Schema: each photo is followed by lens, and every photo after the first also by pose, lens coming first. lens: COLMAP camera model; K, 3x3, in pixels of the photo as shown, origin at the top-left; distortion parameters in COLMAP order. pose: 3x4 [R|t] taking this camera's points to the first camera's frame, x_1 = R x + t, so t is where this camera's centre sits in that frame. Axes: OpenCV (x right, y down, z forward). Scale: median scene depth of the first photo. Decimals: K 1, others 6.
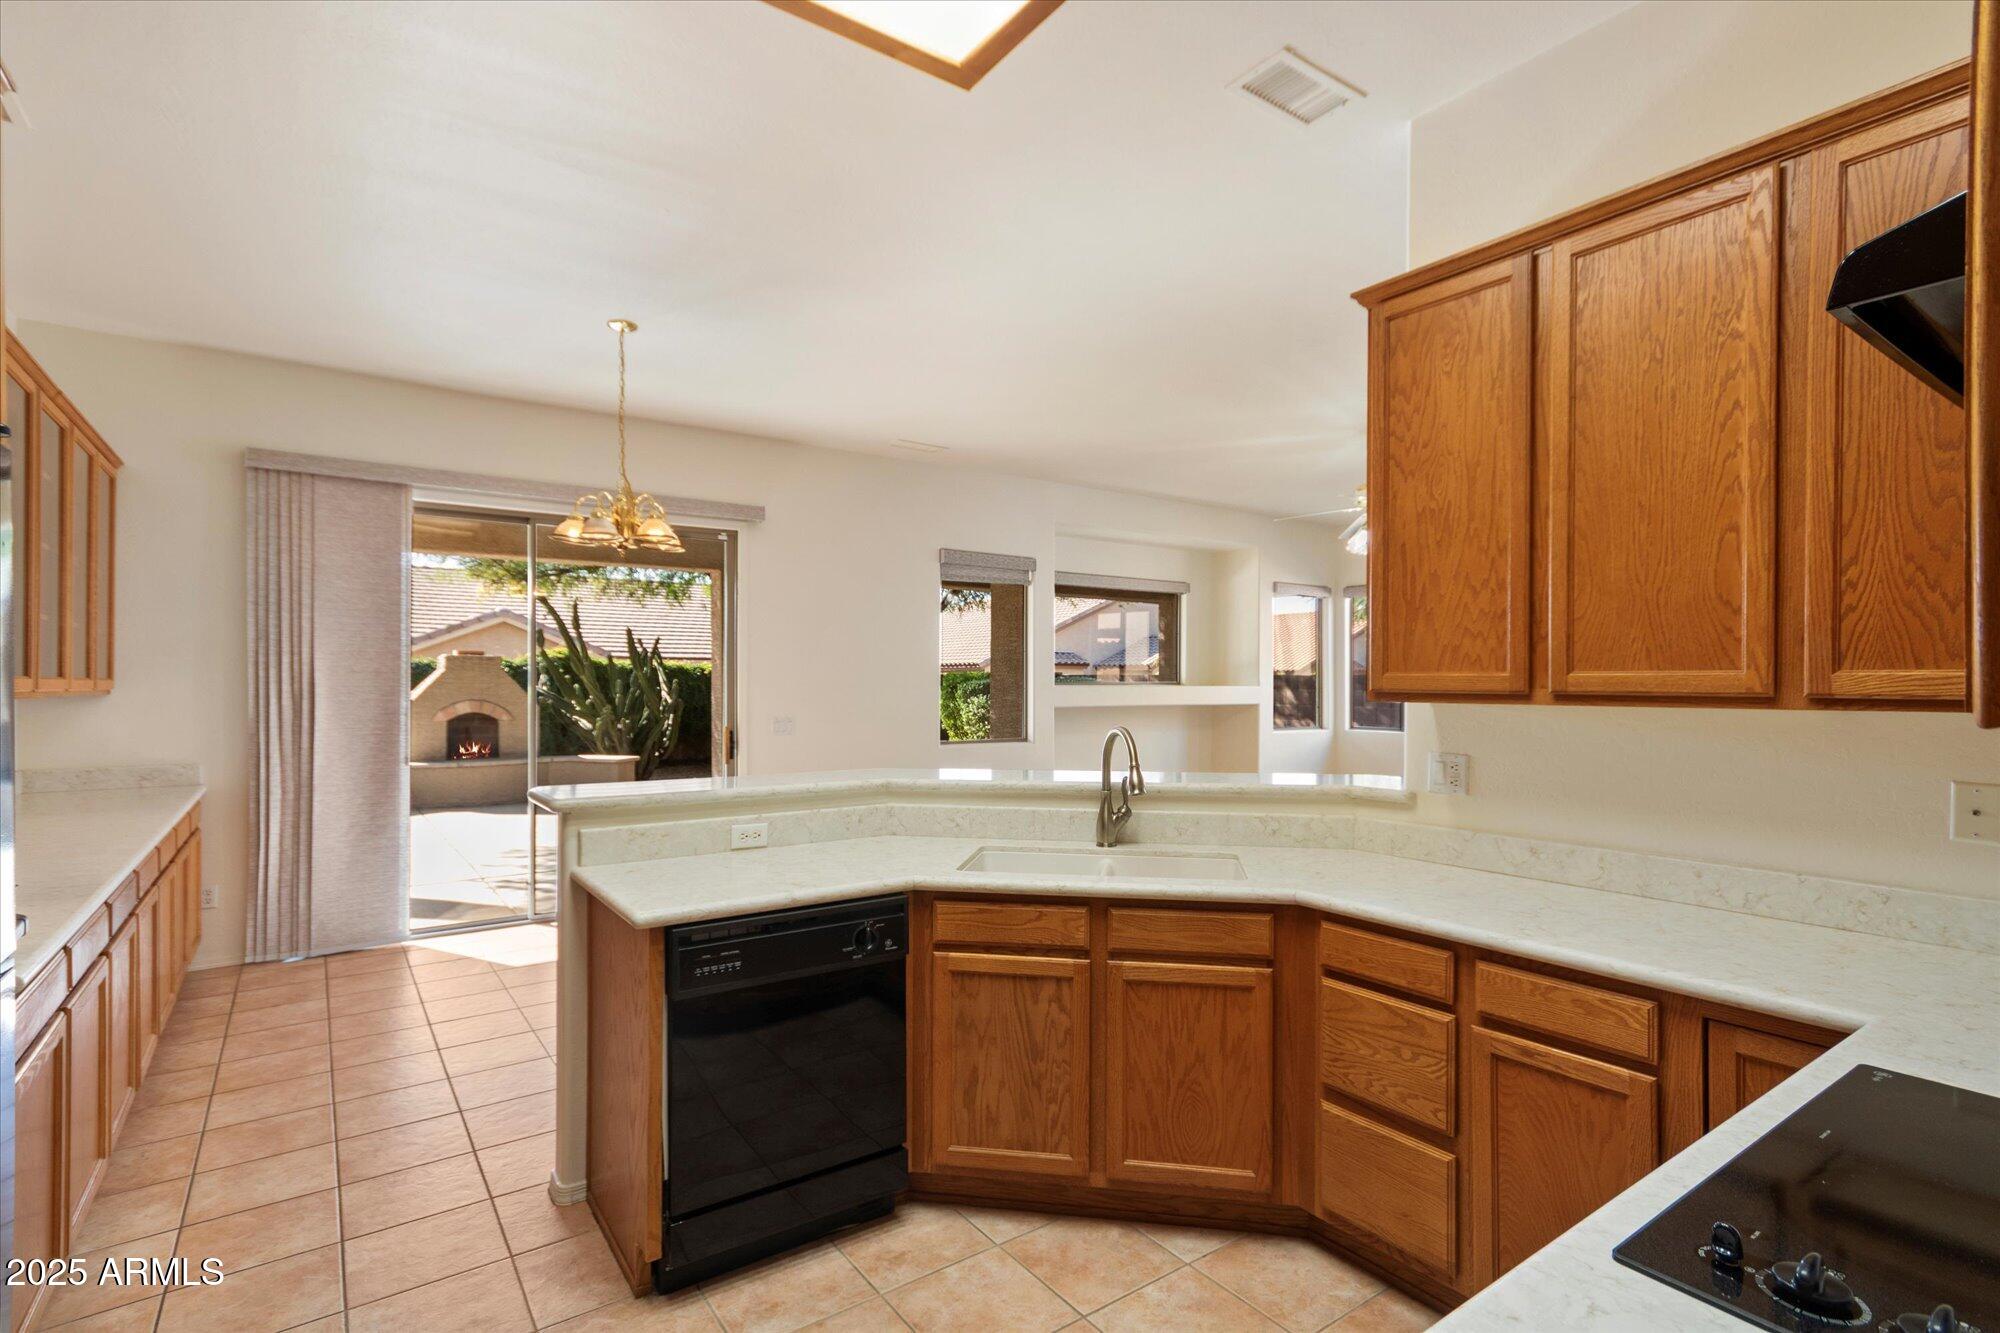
lens RADIAL K [[982.1, 0, 1015.8], [0, 982.1, 688.4], [0, 0, 1]] dist [-0.002810, -0.000893]
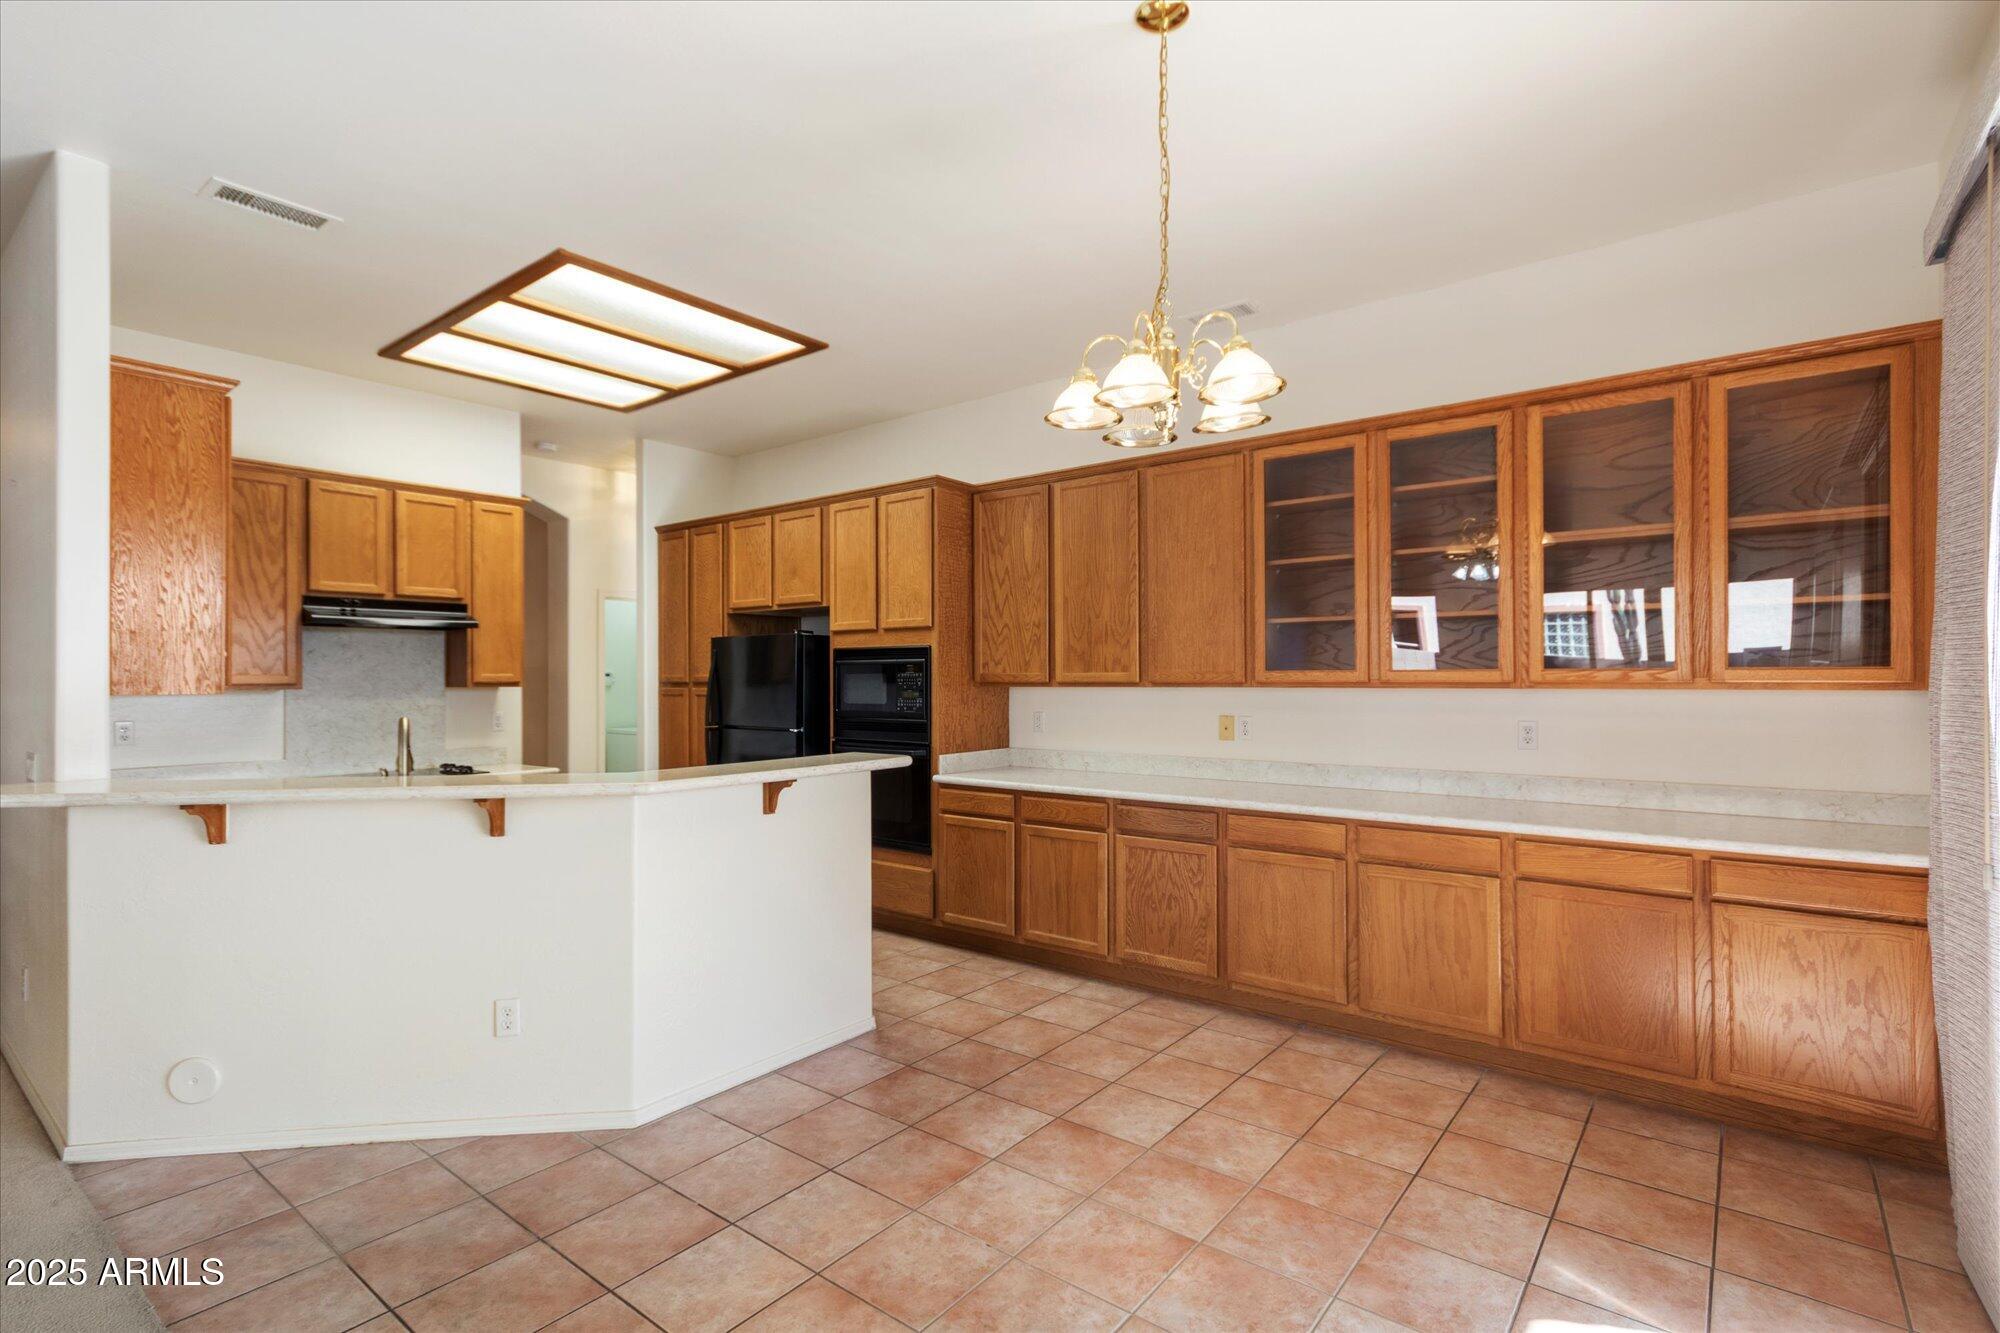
lens RADIAL K [[931.1, 0, 1002.3], [0, 931.1, 676.6], [0, 0, 1]] dist [0.007549, 0.002711]
pose [[-0.963590, 0.002538, -0.267372, -0.127097], [0.001693, 0.999993, 0.003391, -0.004407], [0.267379, 0.002815, -0.963587, 1.036429]]
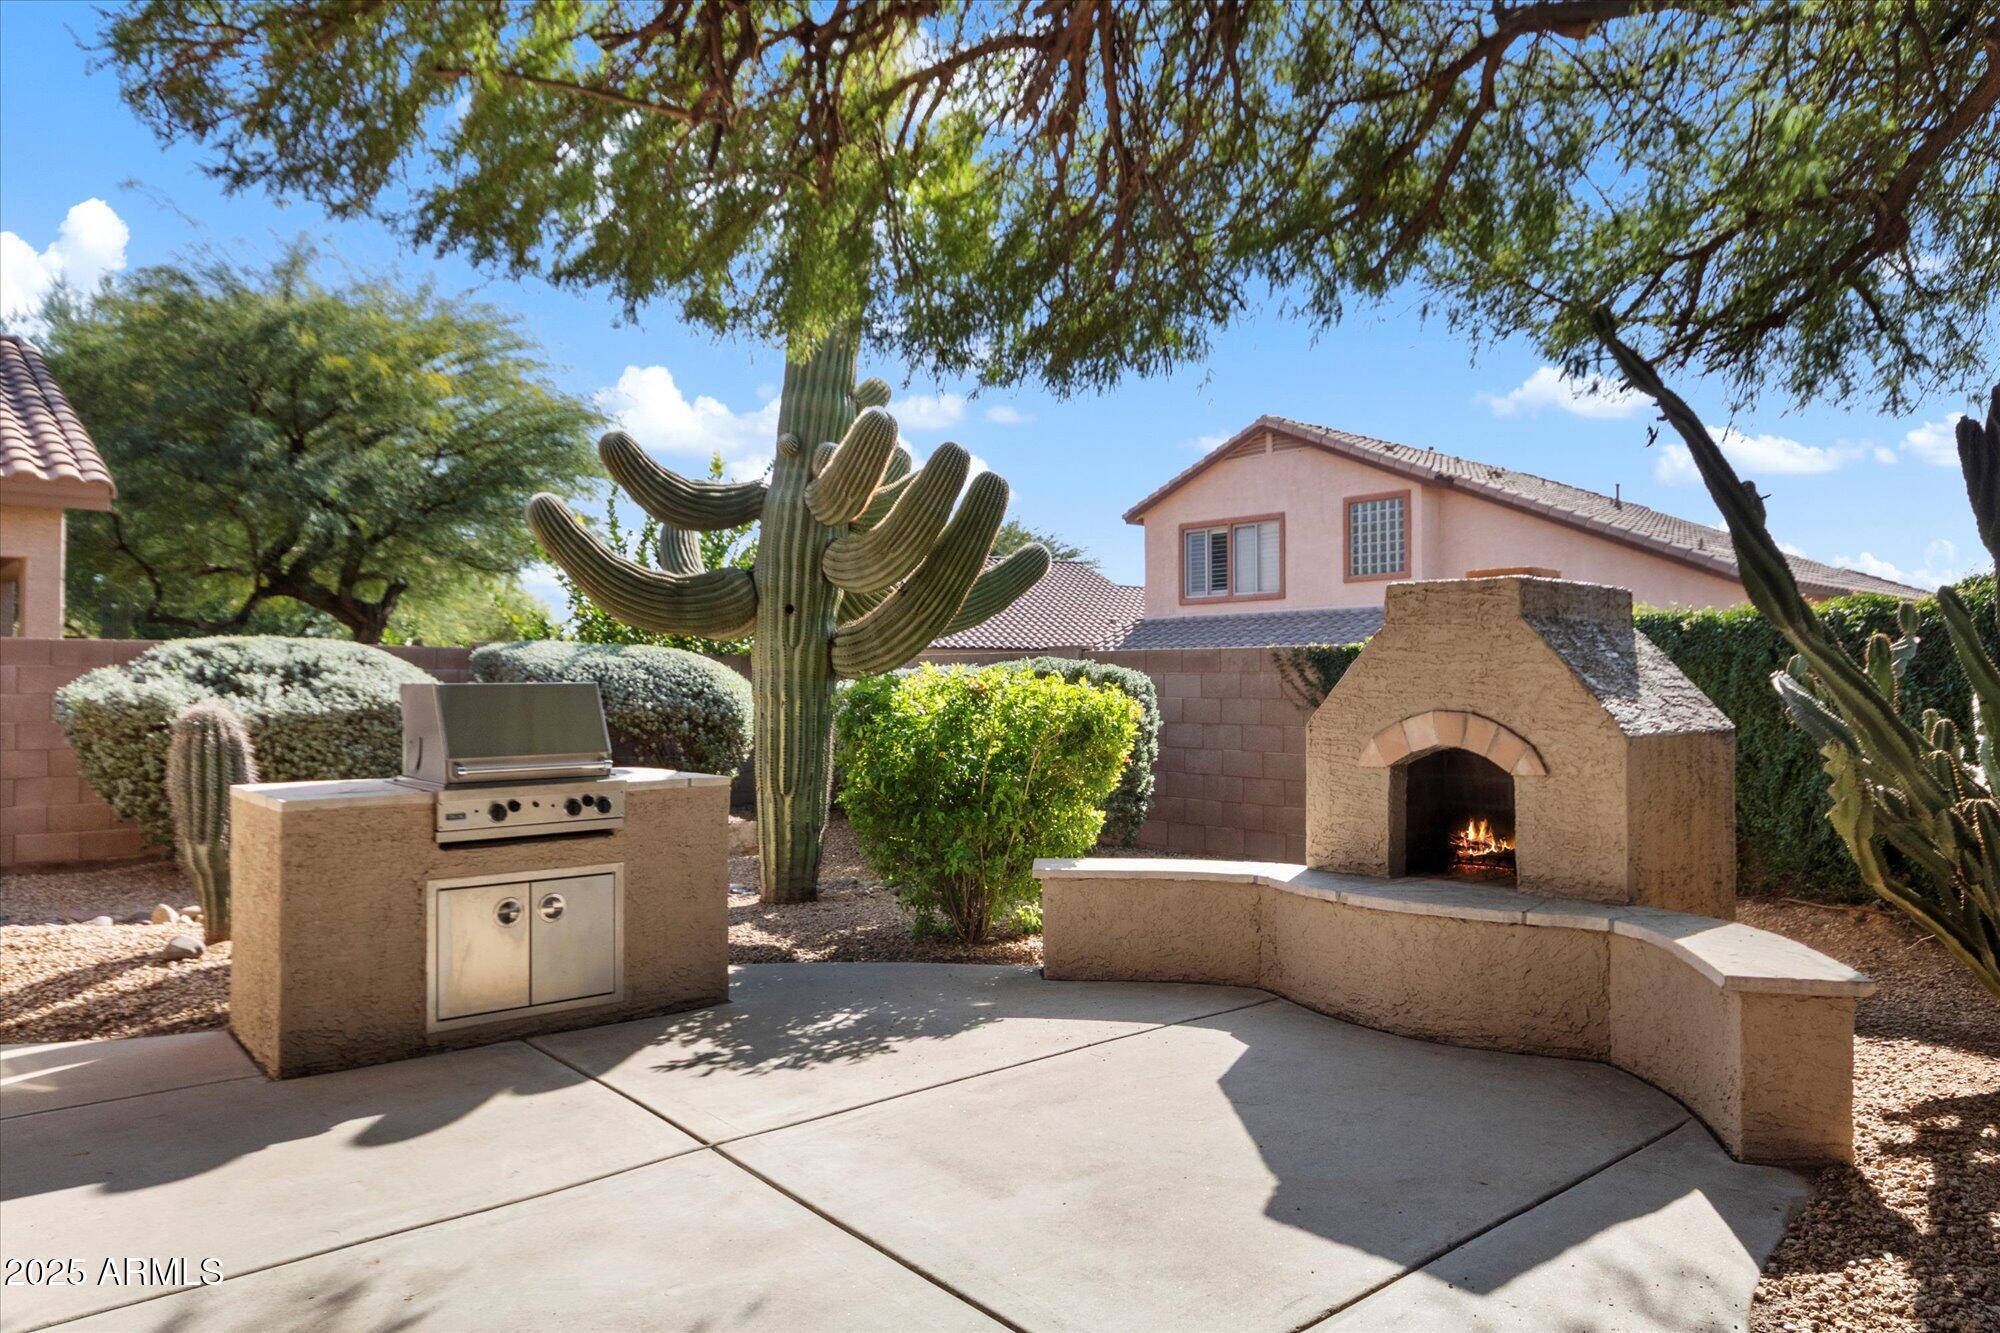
lens RADIAL K [[1314.8, 0, 1009.0], [0, 1314.8, 659.3], [0, 0, 1]] dist [-0.005255, -0.004113]
pose [[0.117702, -0.017963, -0.992886, -0.217600], [-0.004573, 0.999816, -0.018630, 0.006041], [0.993038, 0.006734, 0.117599, 1.517439]]
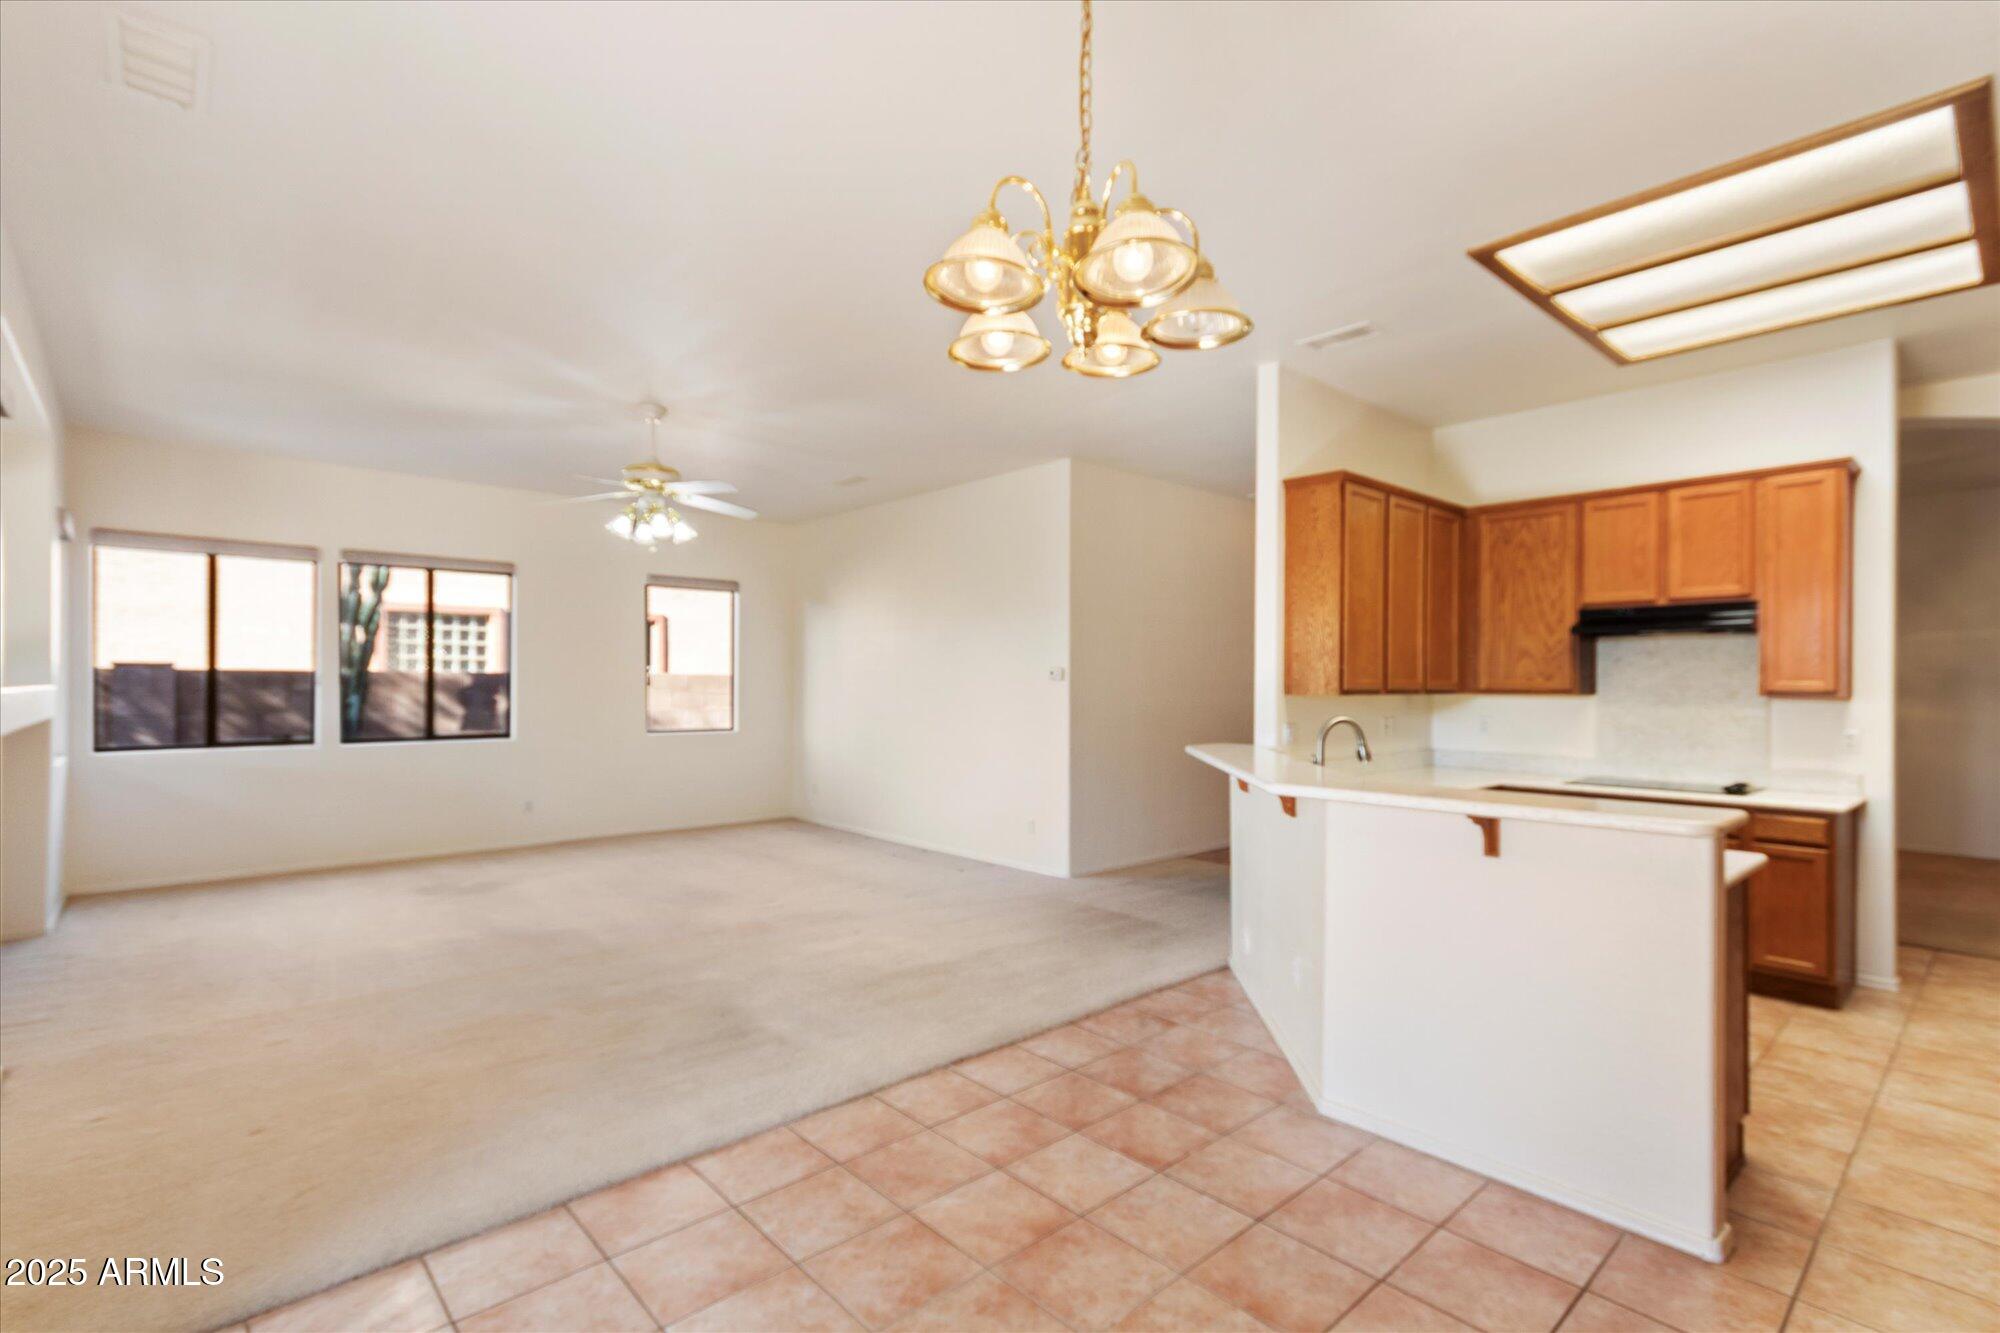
lens RADIAL K [[931.1, 0, 1021.0], [0, 931.1, 685.4], [0, 0, 1]] dist [0.007549, 0.002711]
pose [[-0.117981, -0.003983, 0.993008, -0.541904], [0.000584, 0.999992, 0.004080, -0.004779], [-0.993016, 0.001062, -0.117978, 0.751808]]
